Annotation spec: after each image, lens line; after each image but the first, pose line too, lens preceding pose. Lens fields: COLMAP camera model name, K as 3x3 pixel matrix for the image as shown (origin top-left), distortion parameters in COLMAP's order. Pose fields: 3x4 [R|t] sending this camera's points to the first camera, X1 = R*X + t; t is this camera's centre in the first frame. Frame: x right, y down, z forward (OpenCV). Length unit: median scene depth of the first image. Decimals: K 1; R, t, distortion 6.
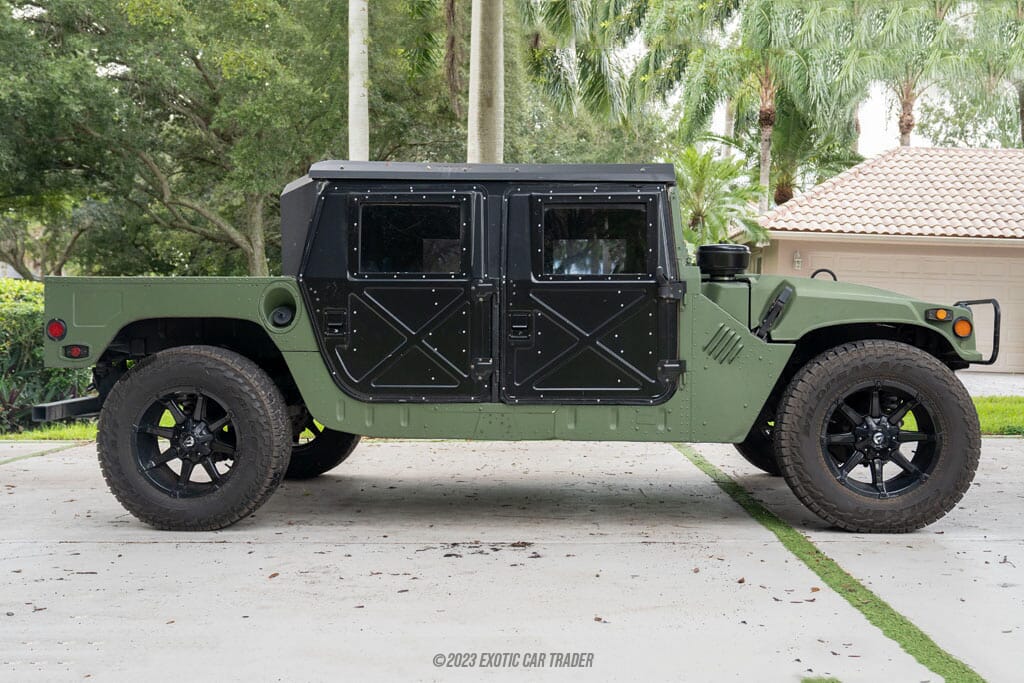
lens RADIAL K [[1054.8, 0, 512.0], [0, 1054.8, 341.5], [0, 0, 1]] dist [0.004283, 0.017174]
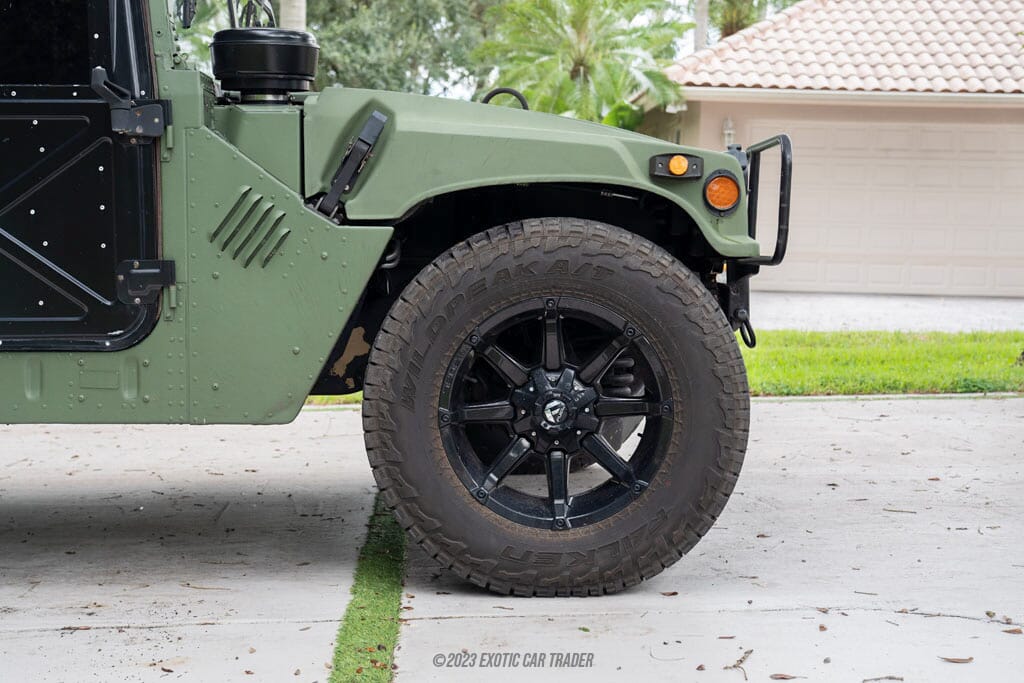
lens RADIAL K [[1428.6, 0, 512.0], [0, 1428.6, 341.5], [0, 0, 1]] dist [0.124931, 0.026268]
pose [[0.998804, -0.011008, 0.047640, 0.285023], [0.008544, 0.998631, 0.051614, 0.021766], [-0.048143, -0.051146, 0.997530, 0.305170]]
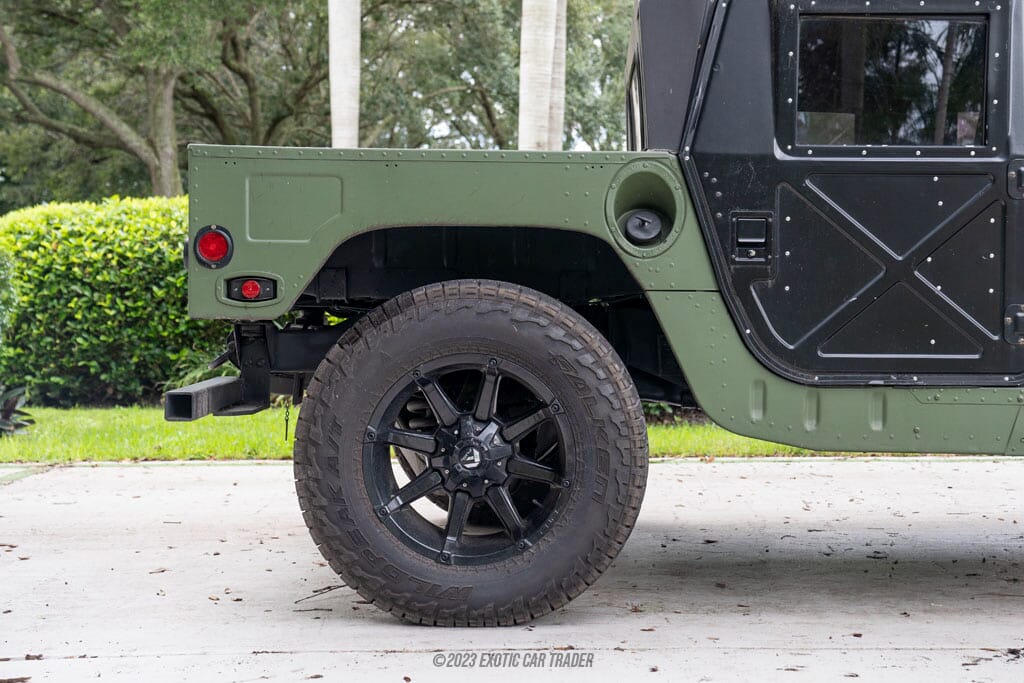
lens RADIAL K [[1524.5, 0, 512.0], [0, 1524.5, 341.5], [0, 0, 1]] dist [0.147285, 0.041212]
pose [[0.995925, 0.004341, 0.090086, -0.358687], [-0.005233, 0.999940, 0.009664, 0.028260], [-0.090039, -0.010096, 0.995887, 0.231524]]
